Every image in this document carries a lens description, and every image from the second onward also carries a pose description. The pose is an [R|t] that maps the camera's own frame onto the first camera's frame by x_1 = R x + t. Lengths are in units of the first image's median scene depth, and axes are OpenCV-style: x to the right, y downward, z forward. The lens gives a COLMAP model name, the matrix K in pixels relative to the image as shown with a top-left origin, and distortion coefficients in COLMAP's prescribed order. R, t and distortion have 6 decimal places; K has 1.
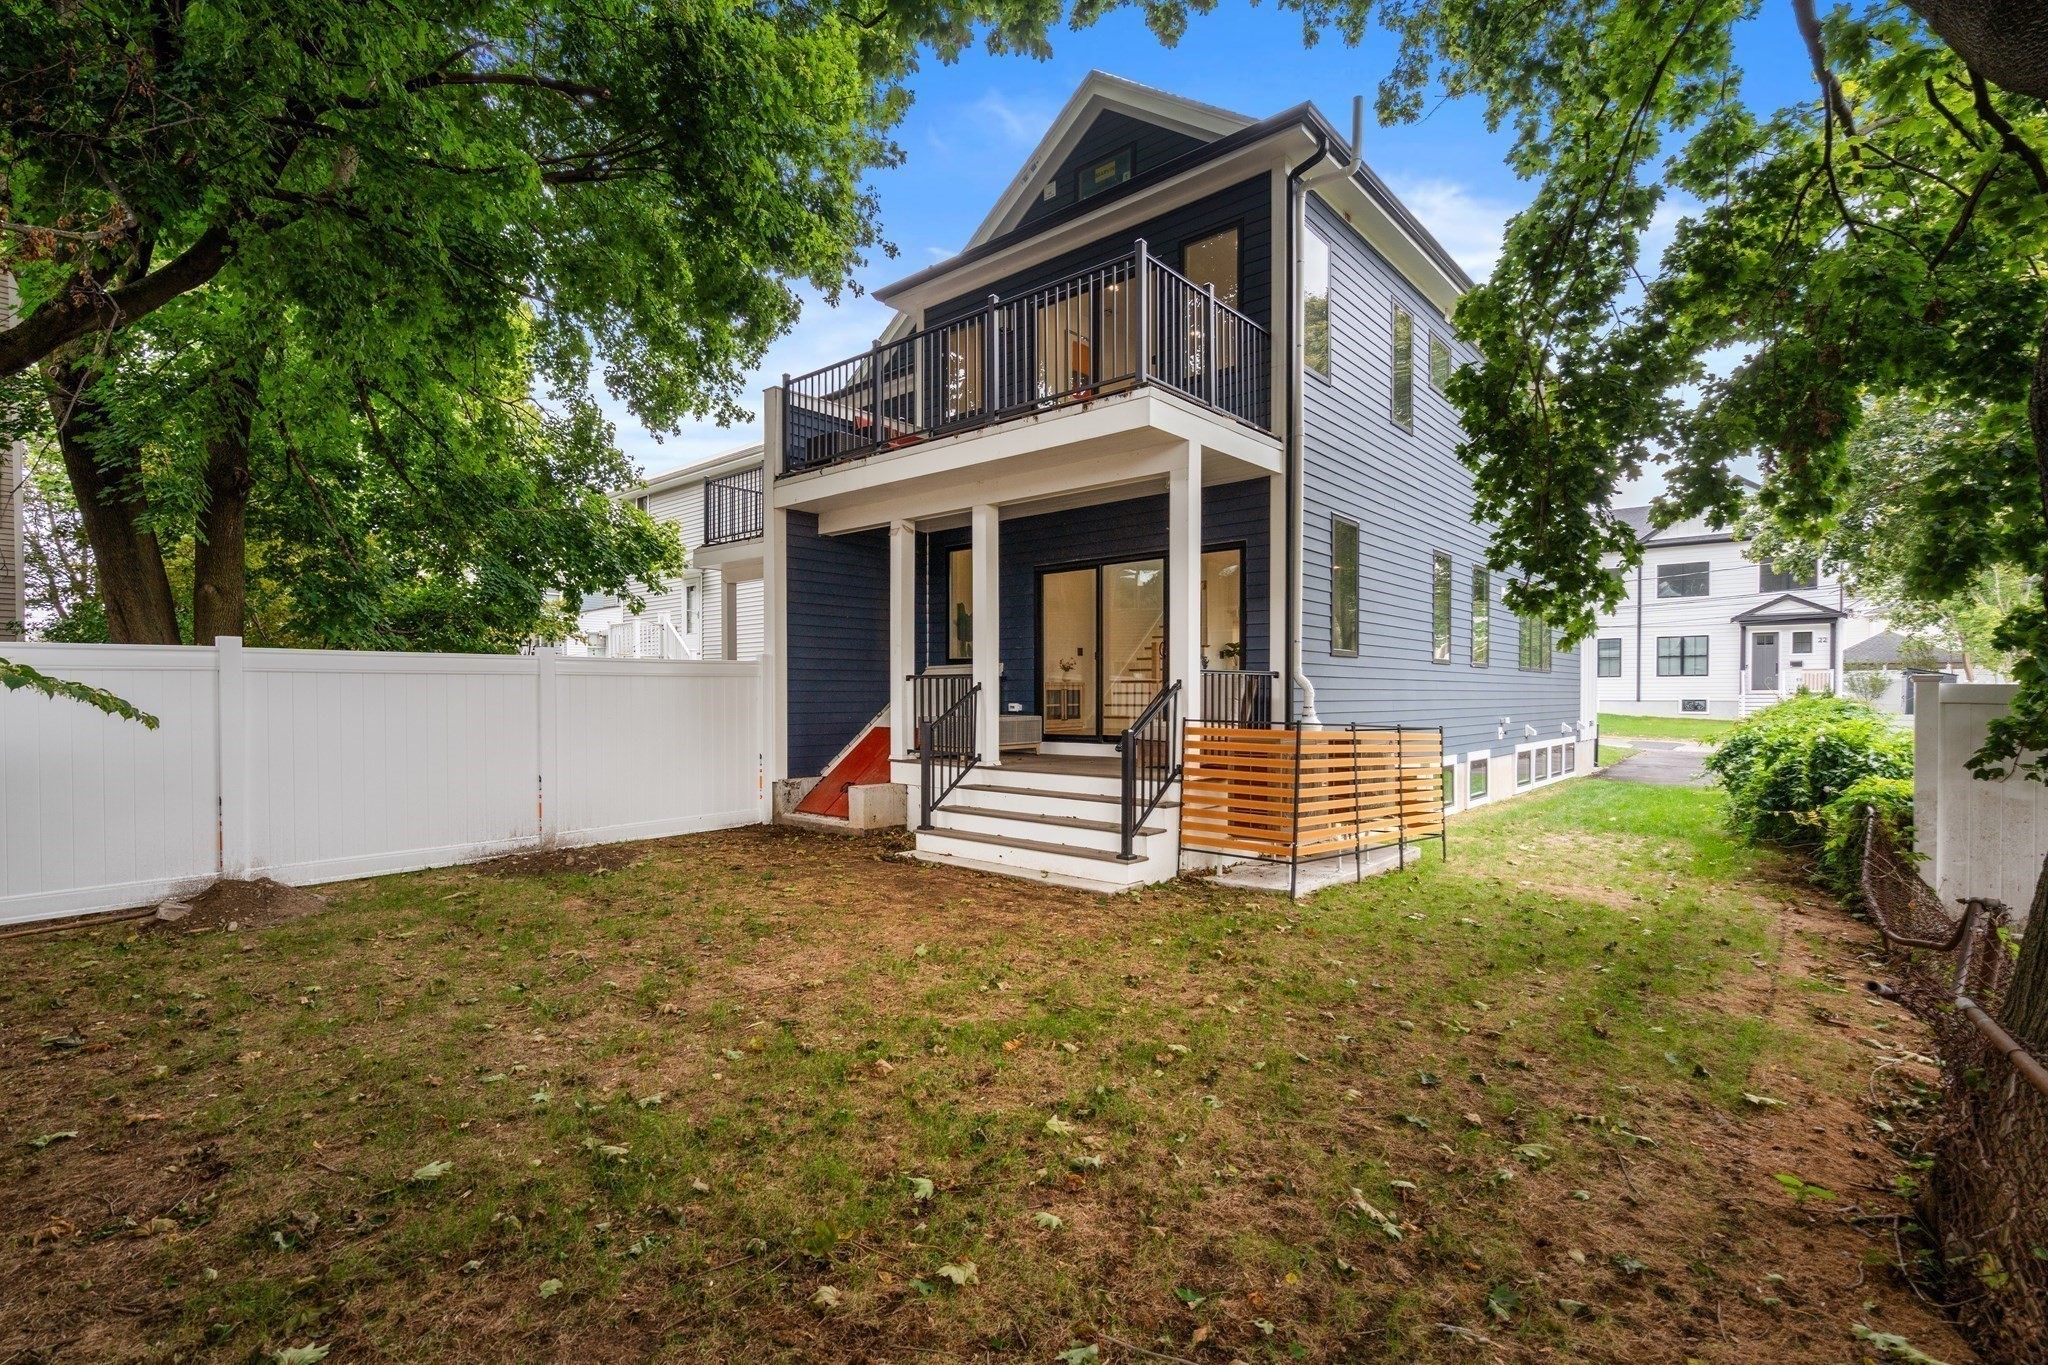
lens RADIAL K [[944.7, 0, 1024.0], [0, 944.7, 682.5], [0, 0, 1]] dist [-0.001368, 0.000277]
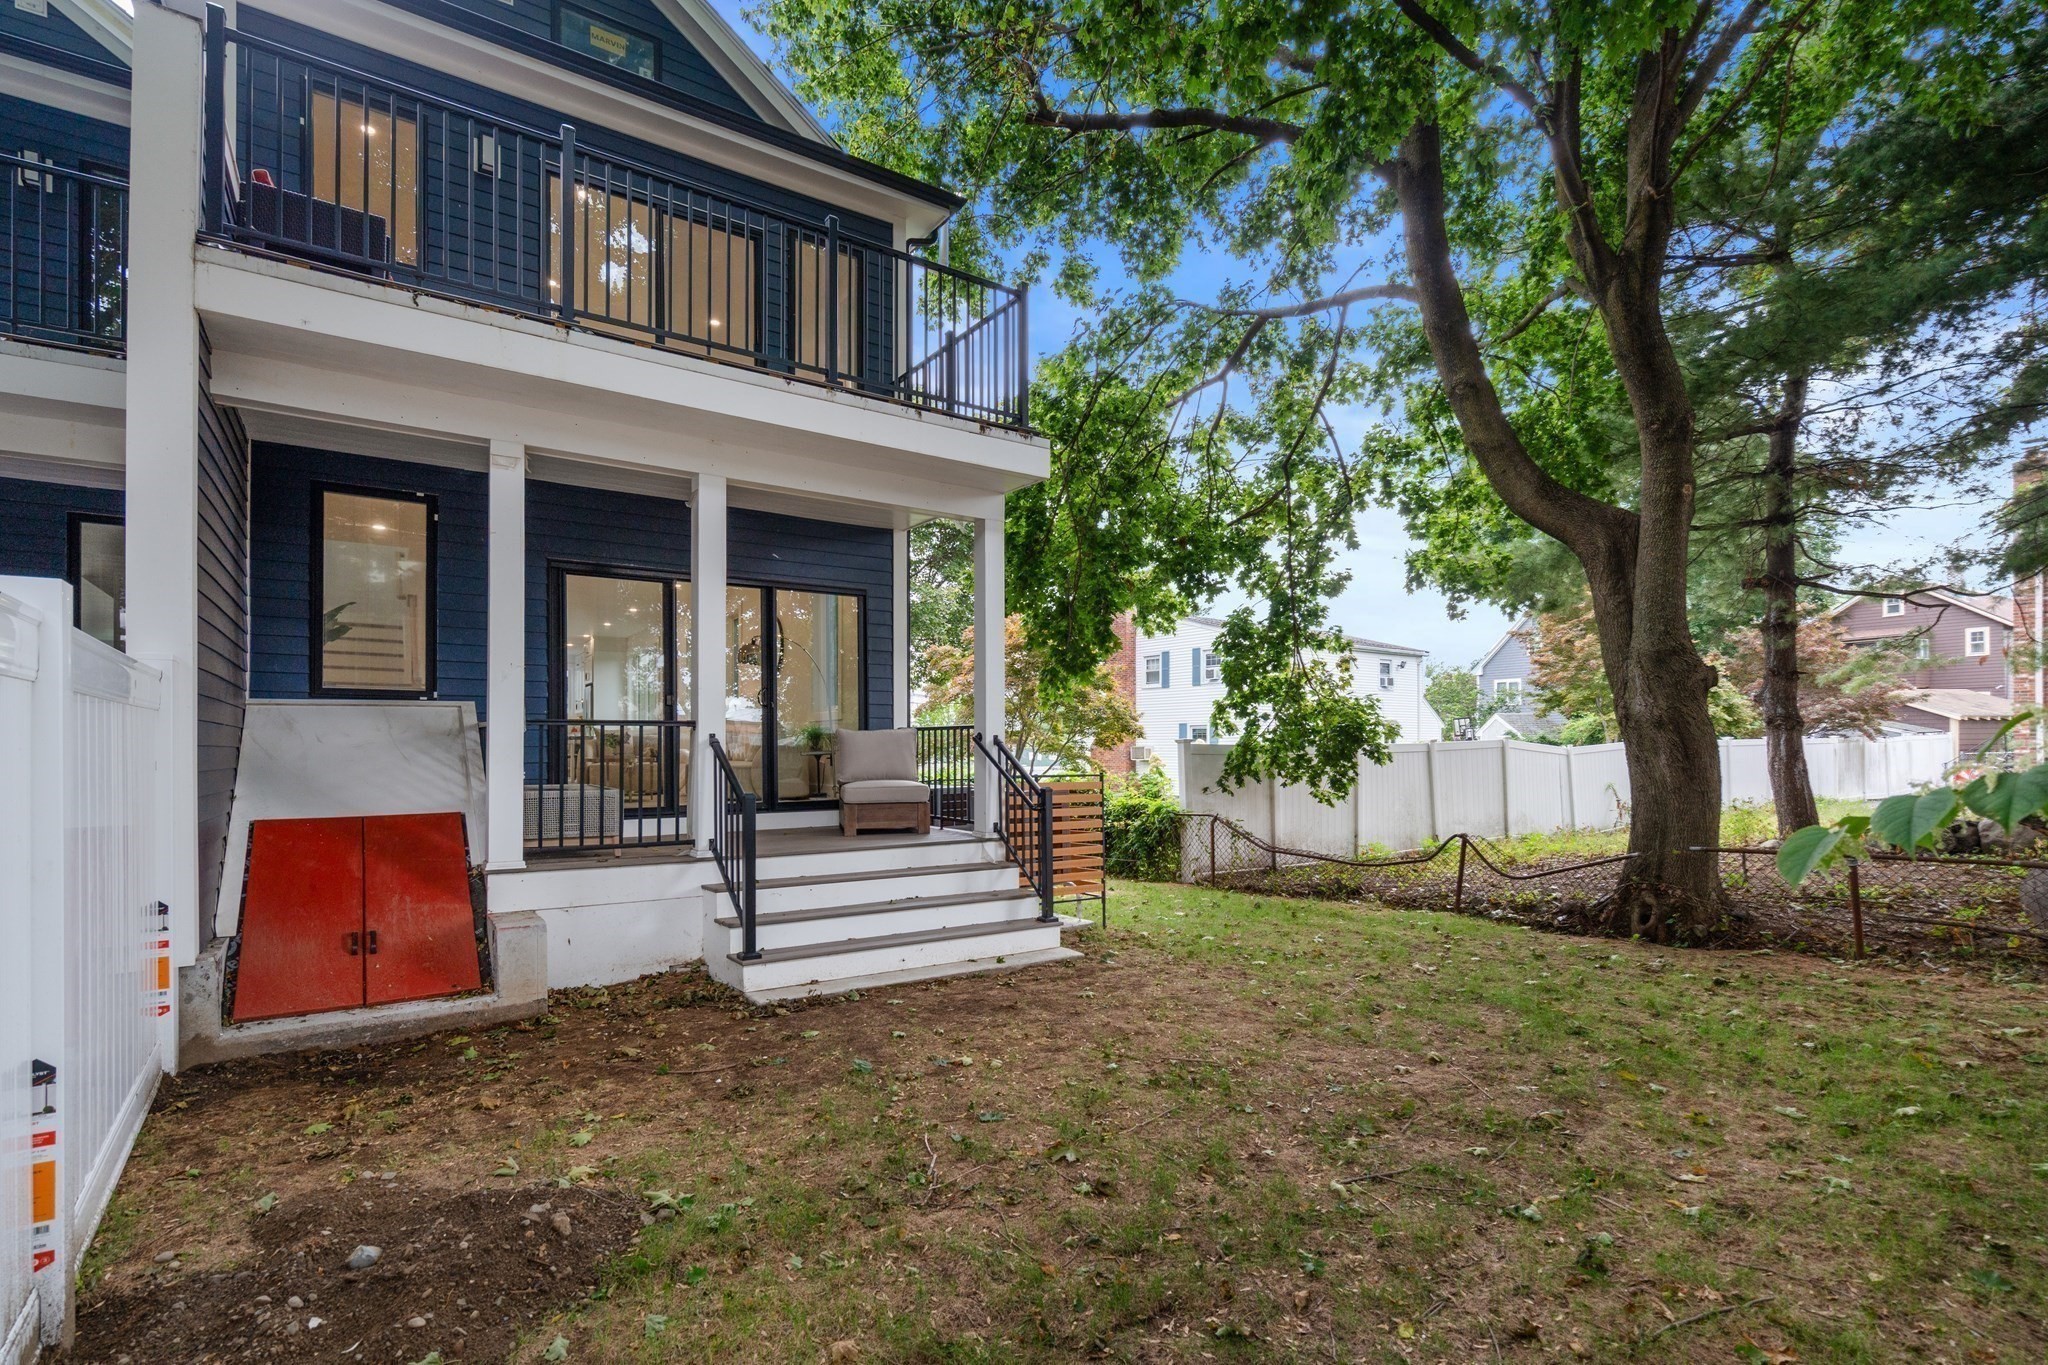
lens RADIAL K [[940.4, 0, 1022.1], [0, 940.4, 736.3], [0, 0, 1]] dist [-0.000132, 0.000085]
pose [[0.253256, 0.012868, 0.967314, -0.688658], [-0.006055, 0.999913, -0.011717, 0.008316], [-0.967380, -0.002890, 0.253312, 0.652693]]
